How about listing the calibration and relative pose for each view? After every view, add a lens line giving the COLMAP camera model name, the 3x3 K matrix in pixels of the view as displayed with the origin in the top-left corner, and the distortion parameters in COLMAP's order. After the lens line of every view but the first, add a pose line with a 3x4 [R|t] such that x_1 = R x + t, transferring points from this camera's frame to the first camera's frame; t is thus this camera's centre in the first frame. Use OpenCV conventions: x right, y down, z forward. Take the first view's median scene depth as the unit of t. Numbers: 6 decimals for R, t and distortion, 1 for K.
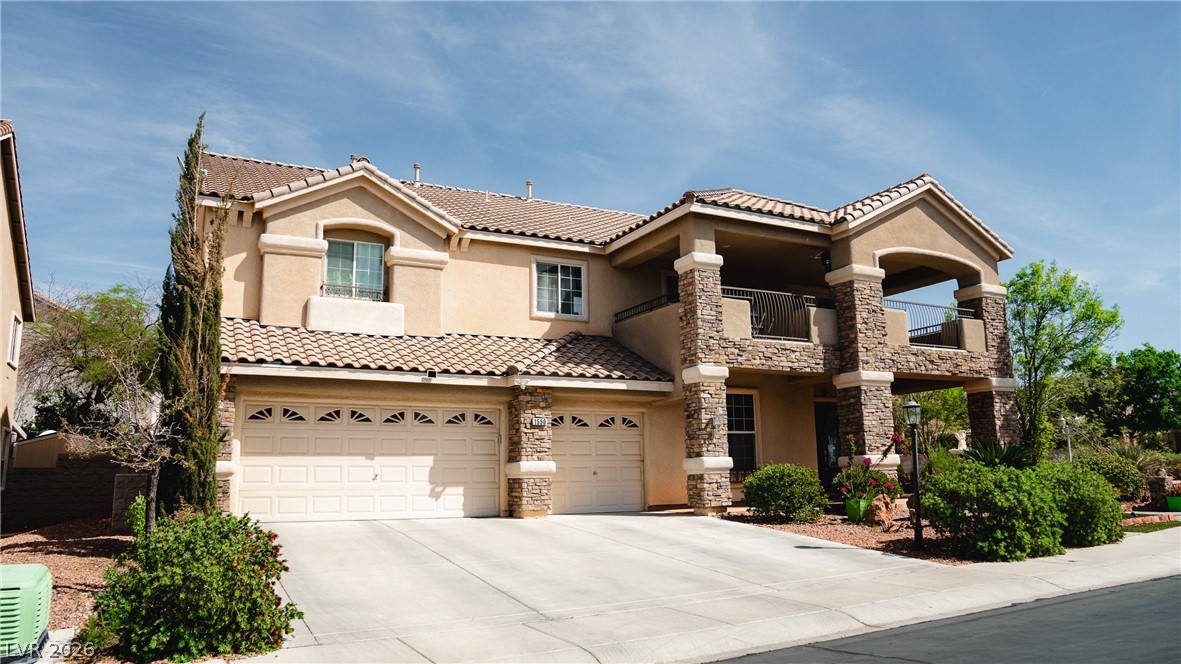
lens RADIAL K [[812.2, 0, 590.5], [0, 812.2, 332.0], [0, 0, 1]] dist [-0.139293, 0.108664]
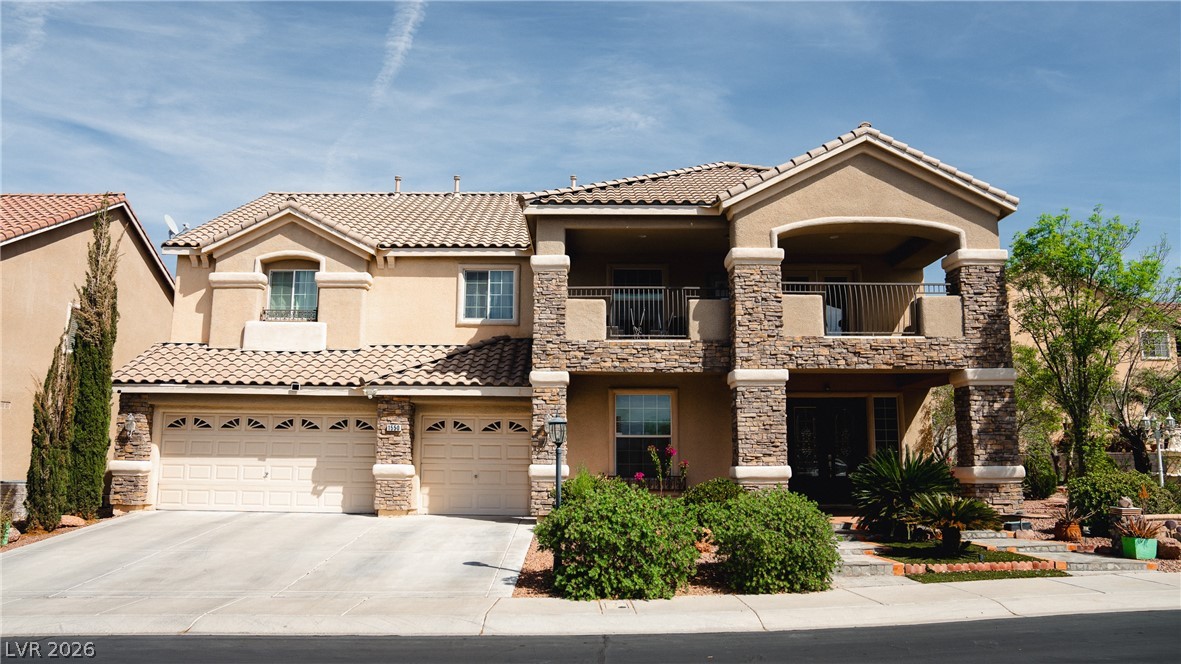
lens RADIAL K [[883.8, 0, 590.4], [0, 883.8, 308.1], [0, 0, 1]] dist [-0.091393, -0.000328]
pose [[0.891647, -0.059145, -0.448852, 0.649025], [0.060945, 0.998086, -0.010449, -0.018928], [0.448611, -0.018039, 0.893545, 0.067846]]
